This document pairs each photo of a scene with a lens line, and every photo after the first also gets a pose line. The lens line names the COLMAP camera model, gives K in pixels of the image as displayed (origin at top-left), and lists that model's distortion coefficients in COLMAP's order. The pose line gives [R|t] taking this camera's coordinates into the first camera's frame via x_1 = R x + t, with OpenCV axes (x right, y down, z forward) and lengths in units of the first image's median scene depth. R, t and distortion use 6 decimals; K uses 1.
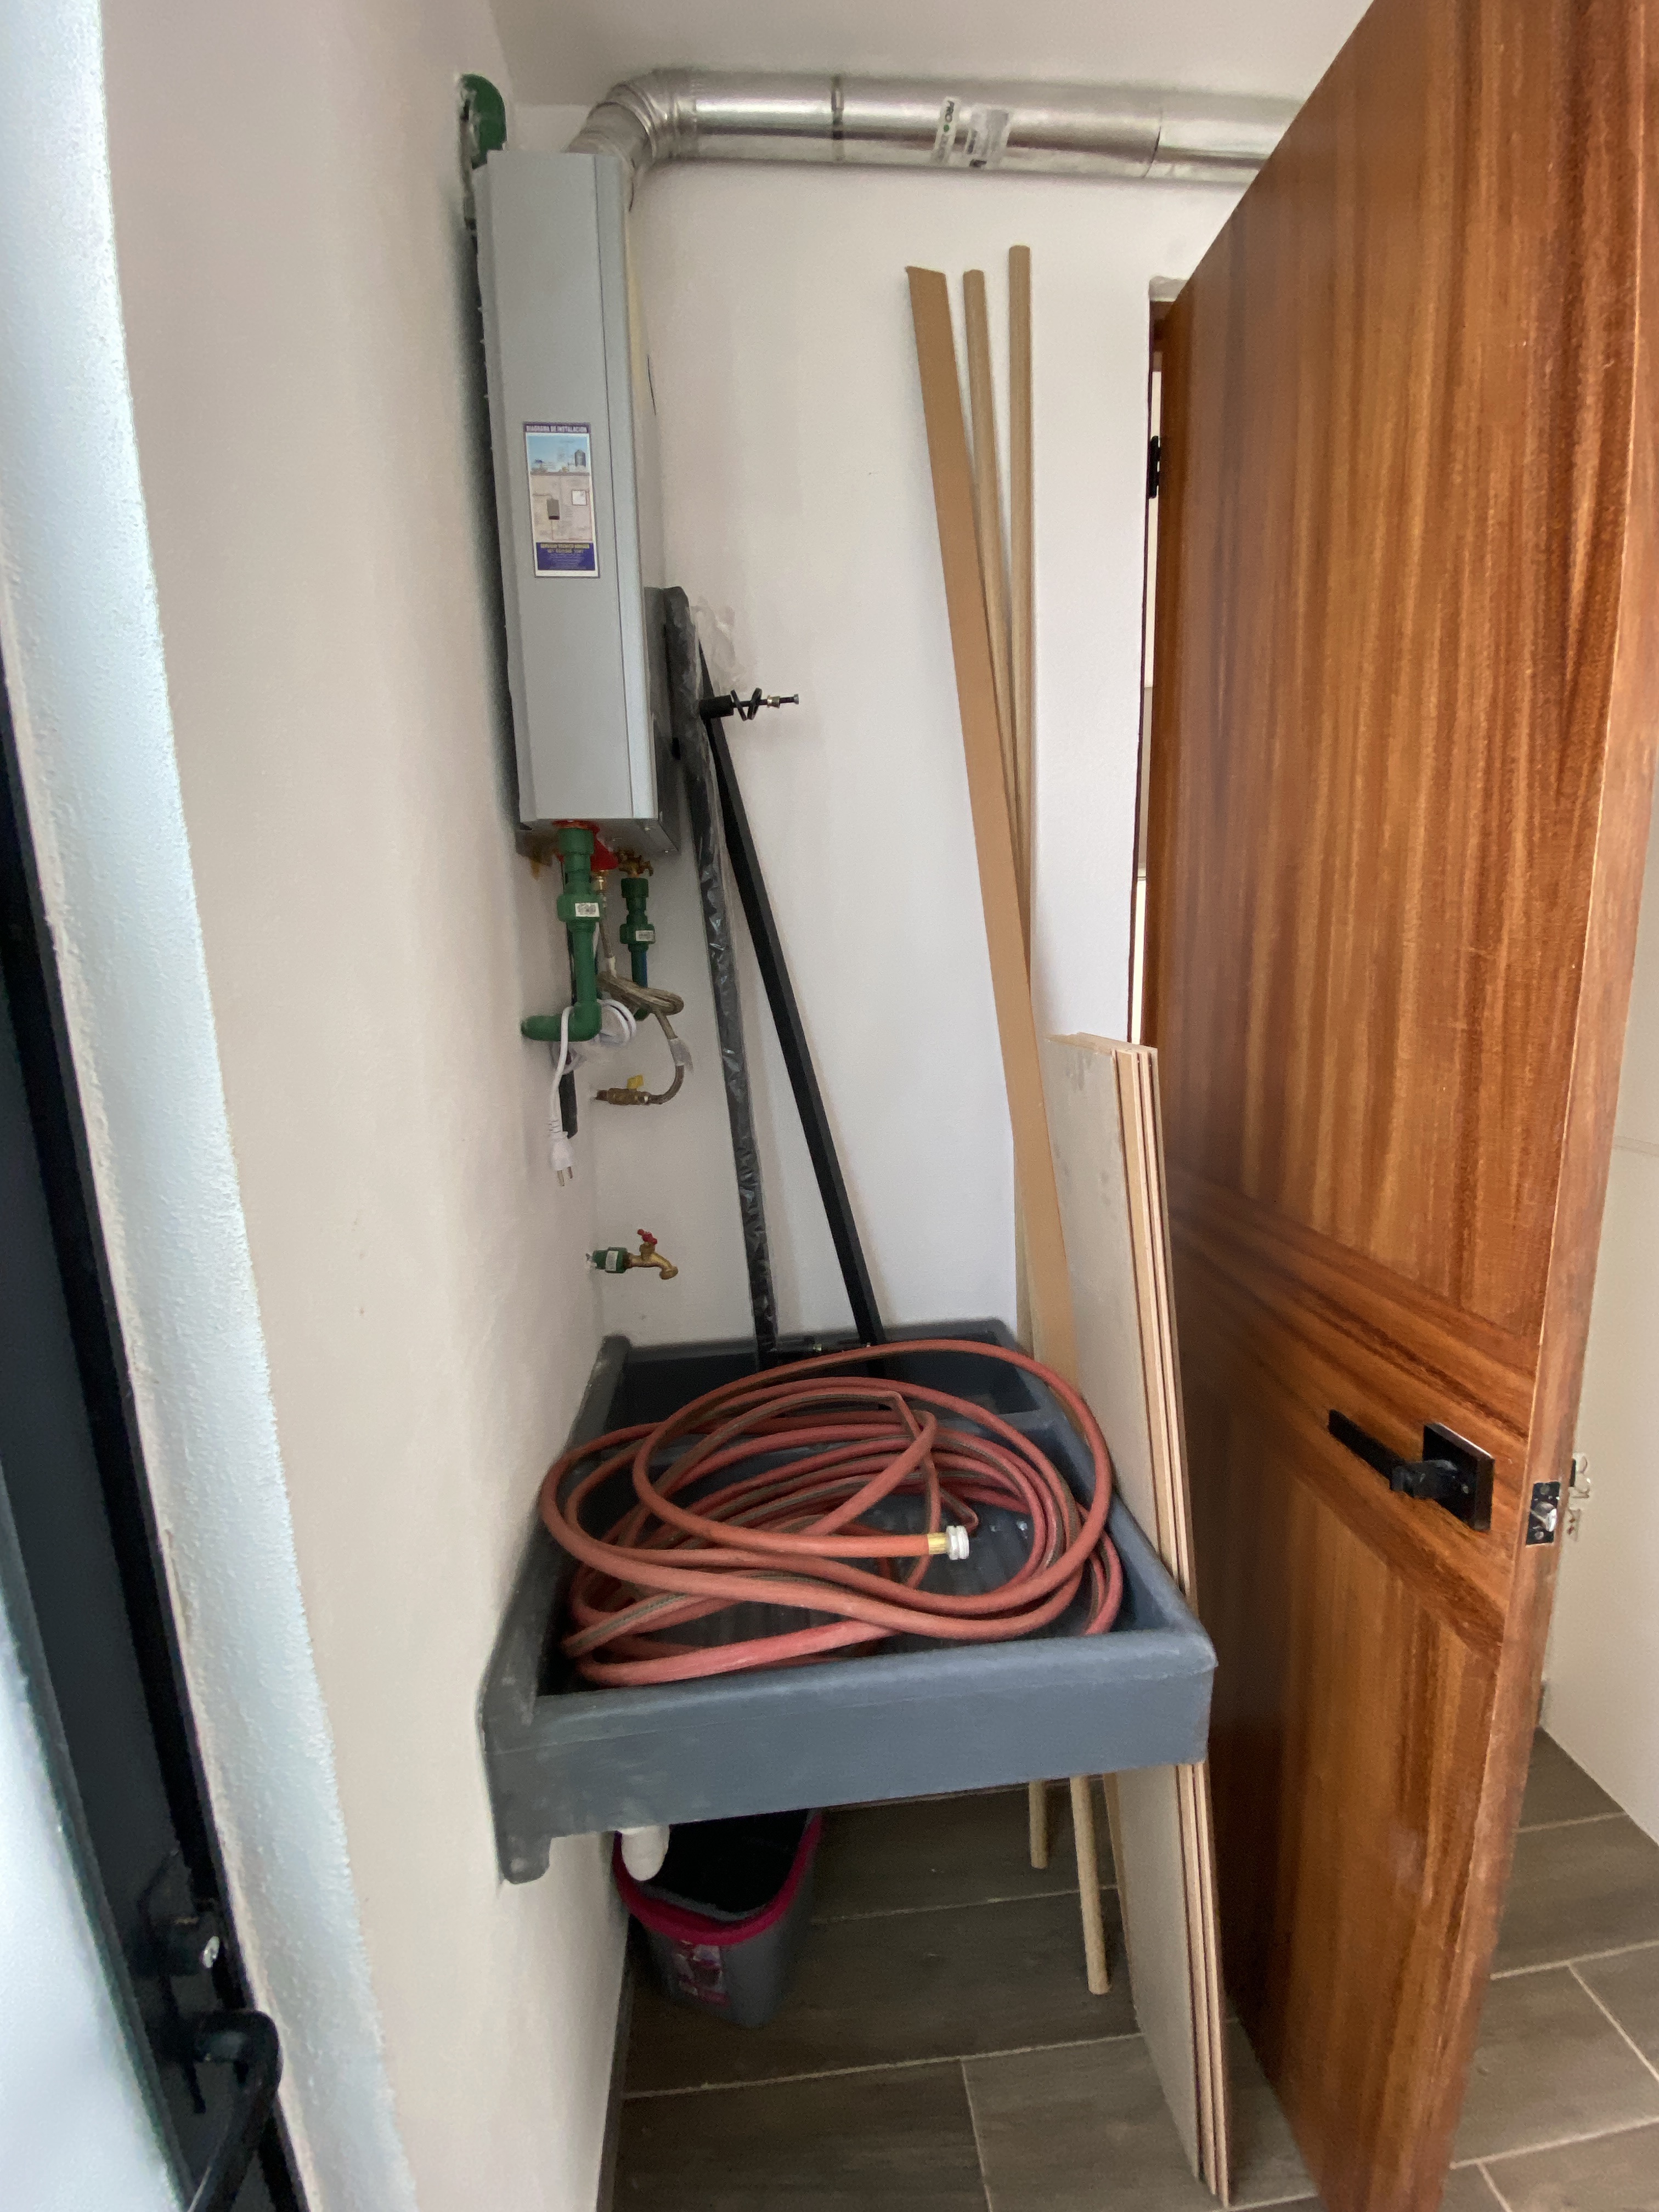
lens RADIAL K [[897.4, 0, 829.5], [0, 897.4, 1106.0], [0, 0, 1]] dist [0.021512, -0.020081]
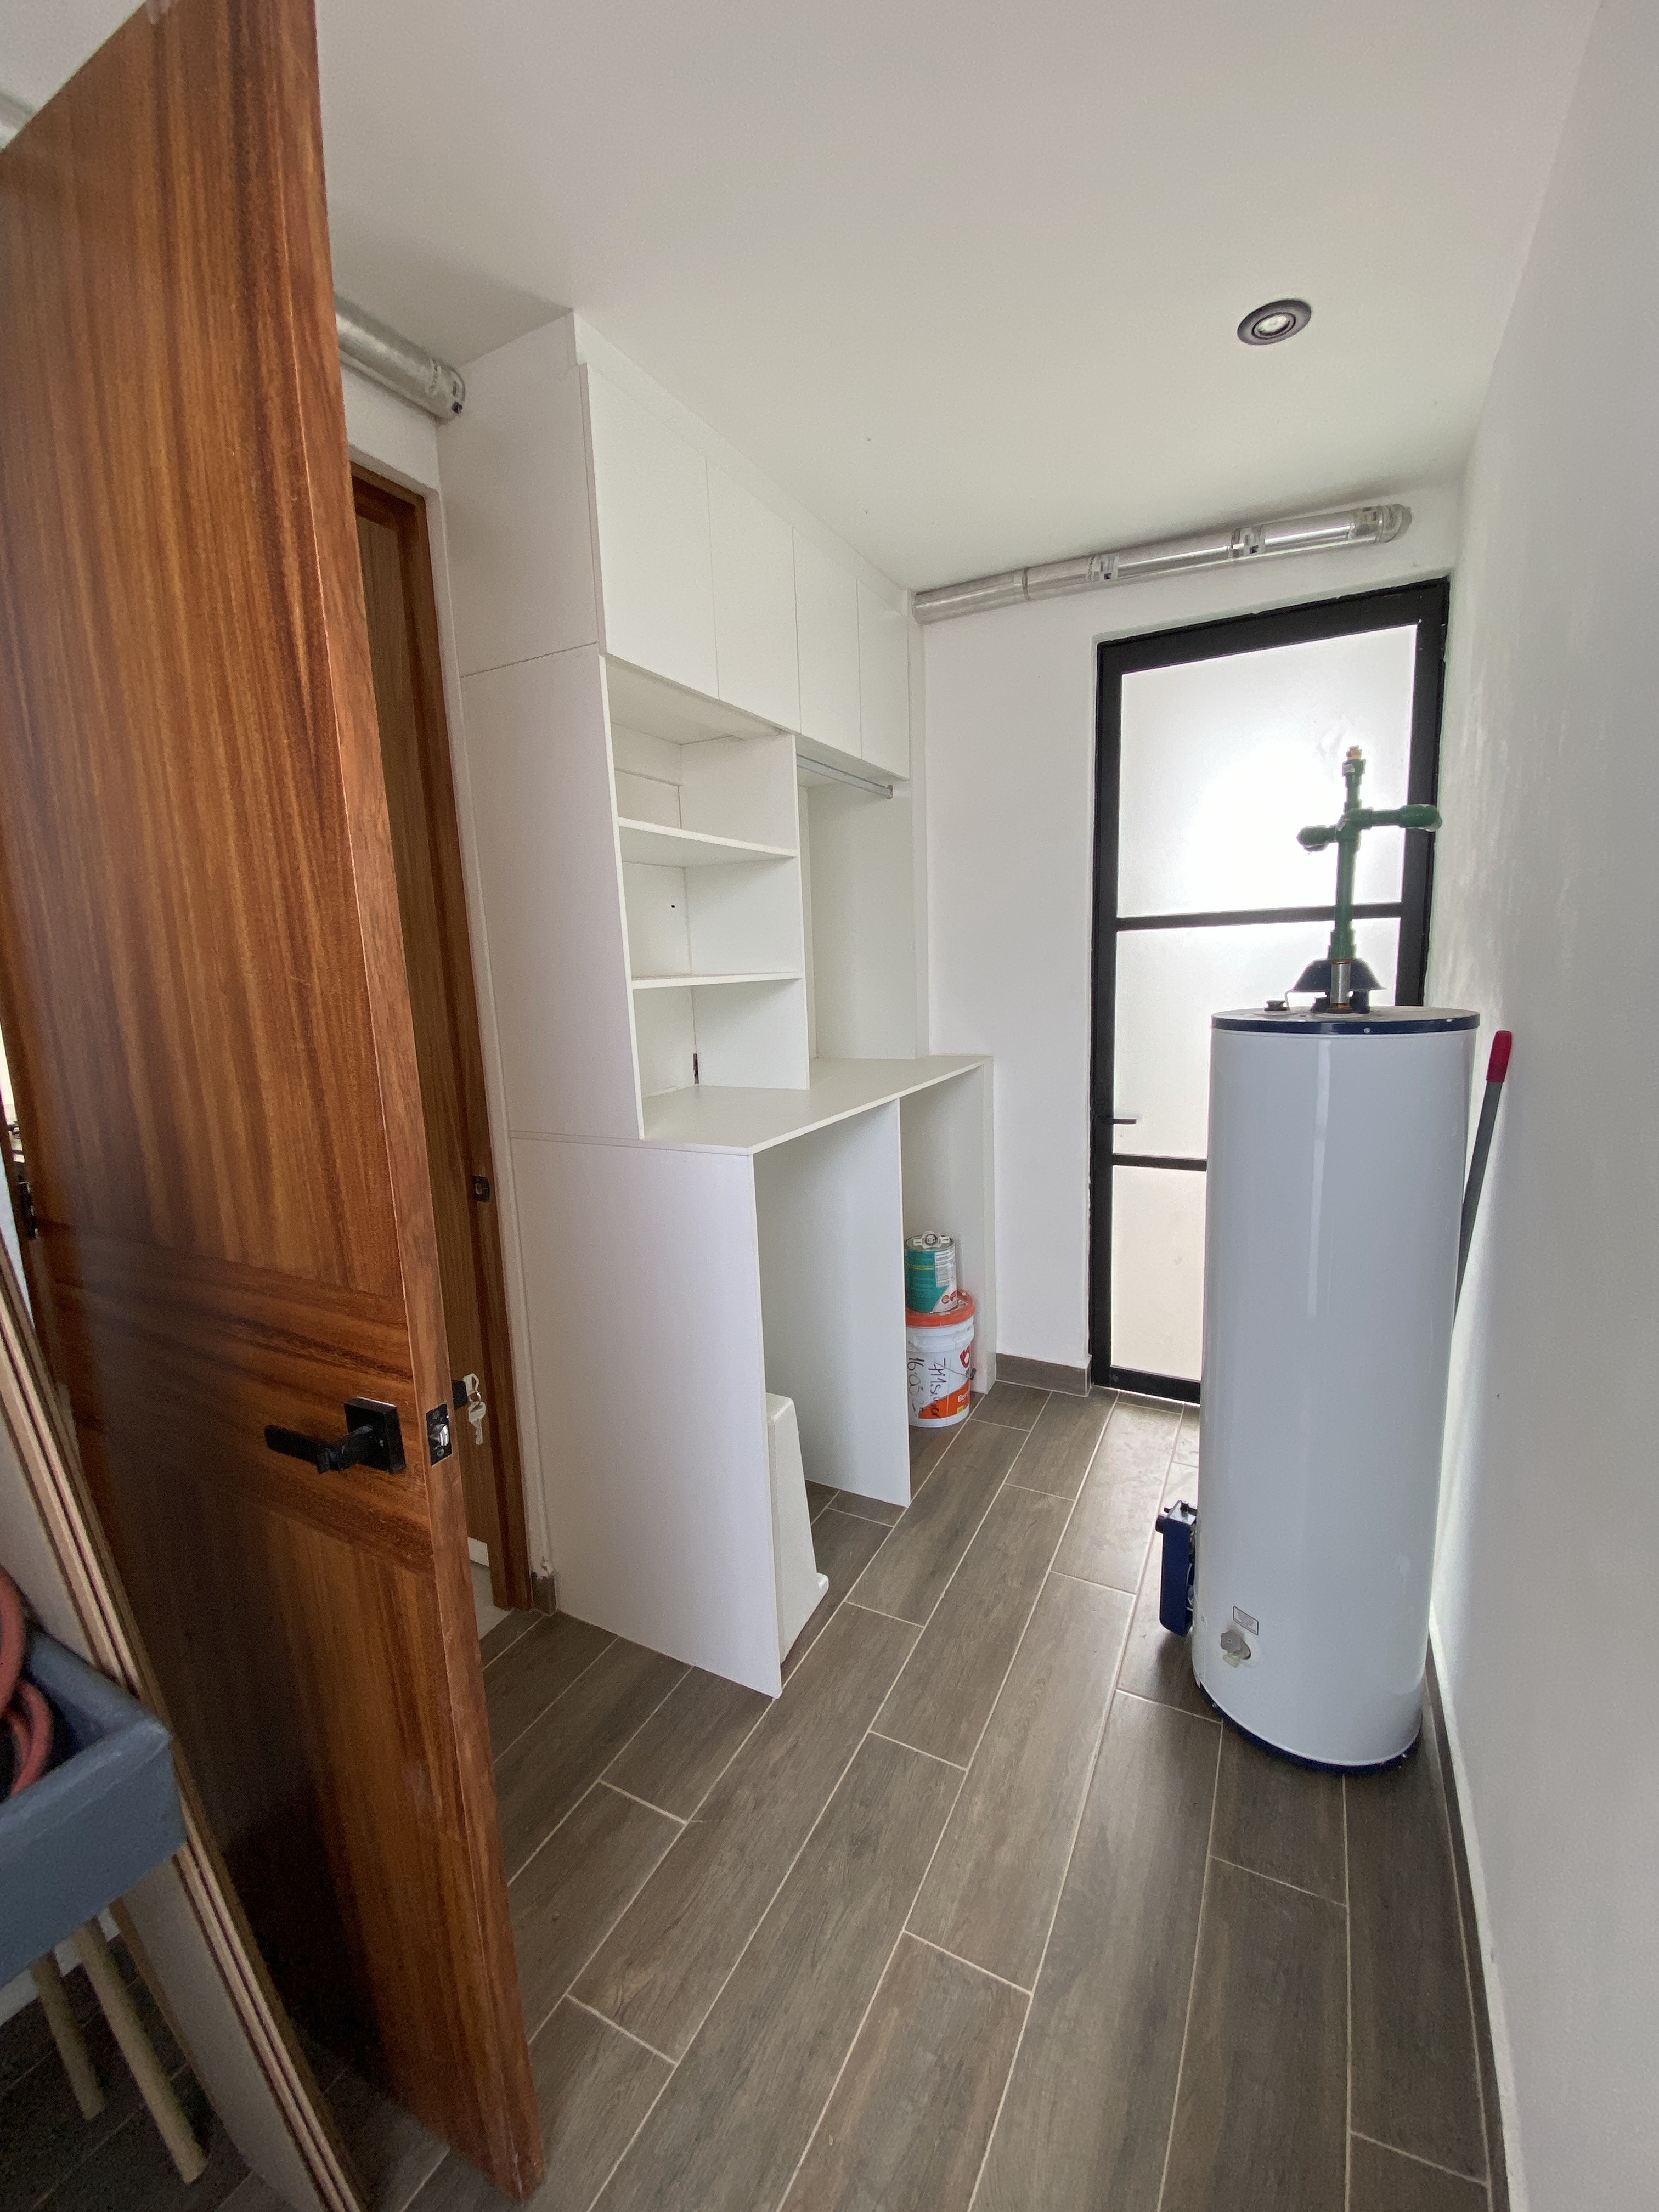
lens RADIAL K [[893.0, 0, 834.8], [0, 893.0, 1108.1], [0, 0, 1]] dist [0.017017, -0.018921]
pose [[0.535705, -0.125221, 0.835069, 0.114145], [0.166406, 0.985205, 0.040983, 0.053835], [-0.827846, 0.117005, 0.548617, -0.159674]]
